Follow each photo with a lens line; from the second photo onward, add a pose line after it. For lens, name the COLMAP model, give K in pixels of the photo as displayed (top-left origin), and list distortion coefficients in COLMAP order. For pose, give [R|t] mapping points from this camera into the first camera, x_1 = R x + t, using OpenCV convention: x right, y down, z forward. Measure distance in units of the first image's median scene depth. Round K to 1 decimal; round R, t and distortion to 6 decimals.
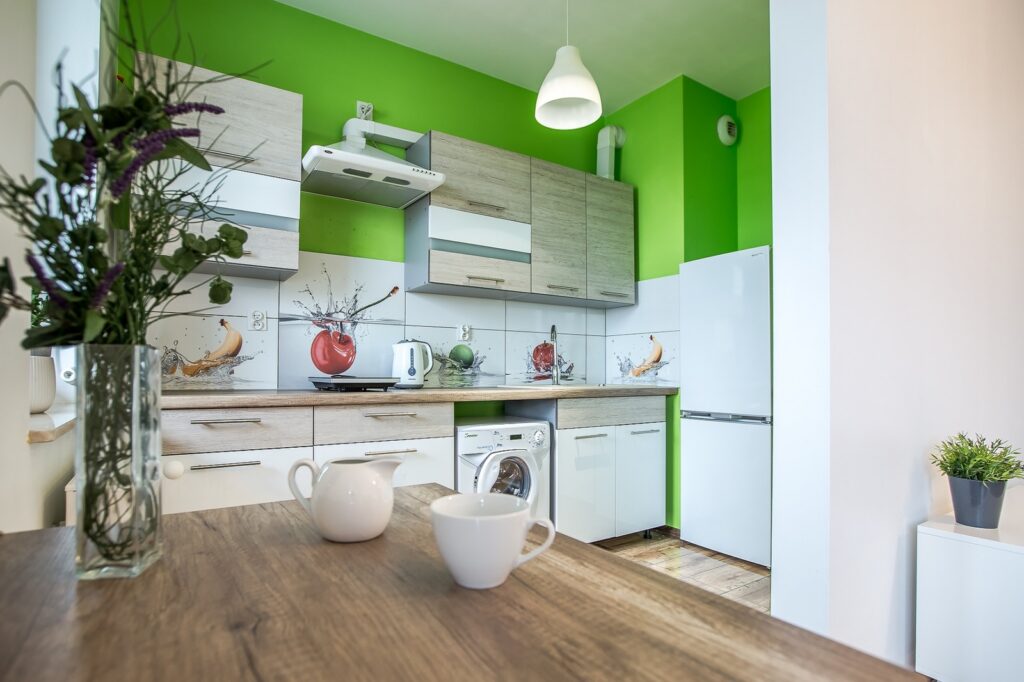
lens RADIAL K [[529.2, 0, 469.1], [0, 529.2, 375.3], [0, 0, 1]] dist [-0.033668, 0.000768]
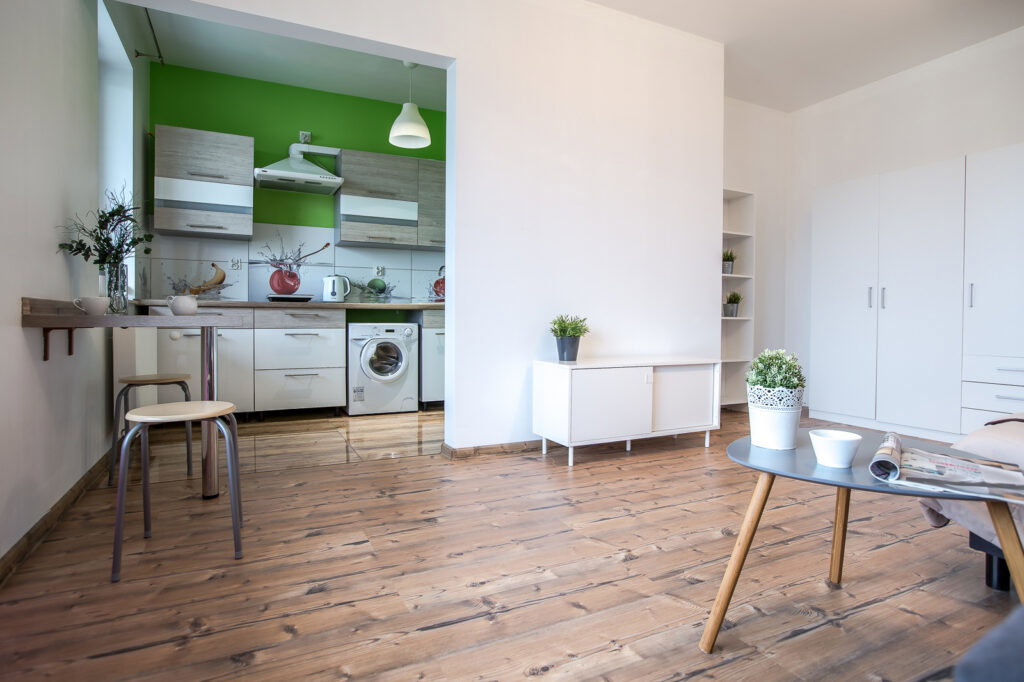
lens RADIAL K [[500.8, 0, 516.5], [0, 500.8, 327.1], [0, 0, 1]] dist [-0.017954, 0.010050]
pose [[0.999468, -0.006450, -0.031965, 0.539988], [0.006885, 0.999885, 0.013507, 0.084240], [0.031874, -0.013720, 0.999398, -0.588829]]
